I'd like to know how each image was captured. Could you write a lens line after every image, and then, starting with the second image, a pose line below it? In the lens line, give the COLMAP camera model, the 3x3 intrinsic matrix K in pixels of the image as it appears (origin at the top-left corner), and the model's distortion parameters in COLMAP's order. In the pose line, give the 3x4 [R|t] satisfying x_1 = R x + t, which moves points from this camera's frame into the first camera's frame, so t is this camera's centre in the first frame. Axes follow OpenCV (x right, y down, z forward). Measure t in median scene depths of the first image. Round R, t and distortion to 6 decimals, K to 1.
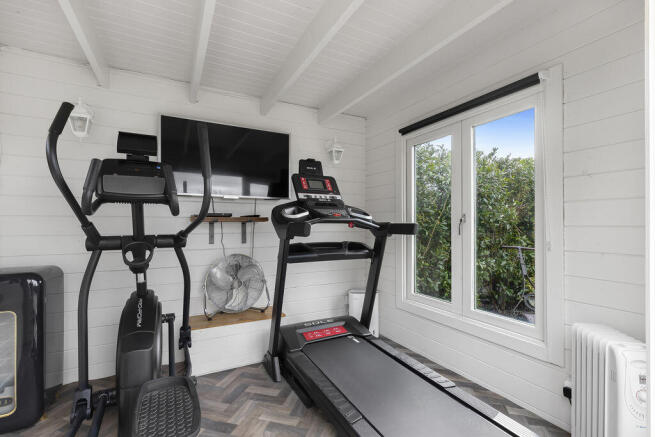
lens RADIAL K [[297.0, 0, 325.0], [0, 297.0, 222.4], [0, 0, 1]] dist [0.000667, -0.000003]
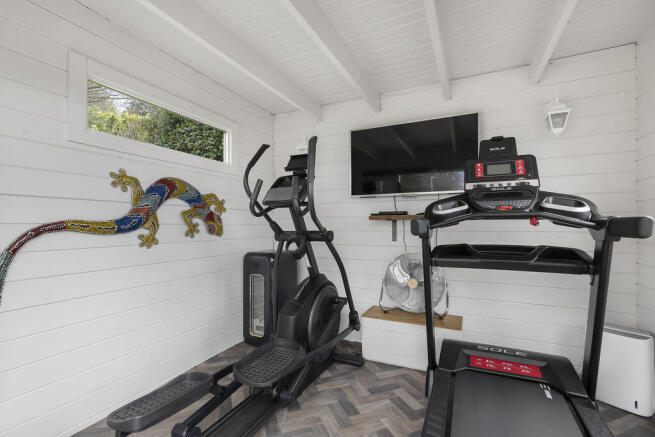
lens RADIAL K [[297.0, 0, 325.0], [0, 297.0, 222.4], [0, 0, 1]] dist [0.000667, -0.000003]
pose [[0.600356, -0.008517, -0.799688, 0.334136], [0.011669, 0.999930, -0.001889, 0.006012], [0.799648, -0.008198, 0.600413, 0.195440]]
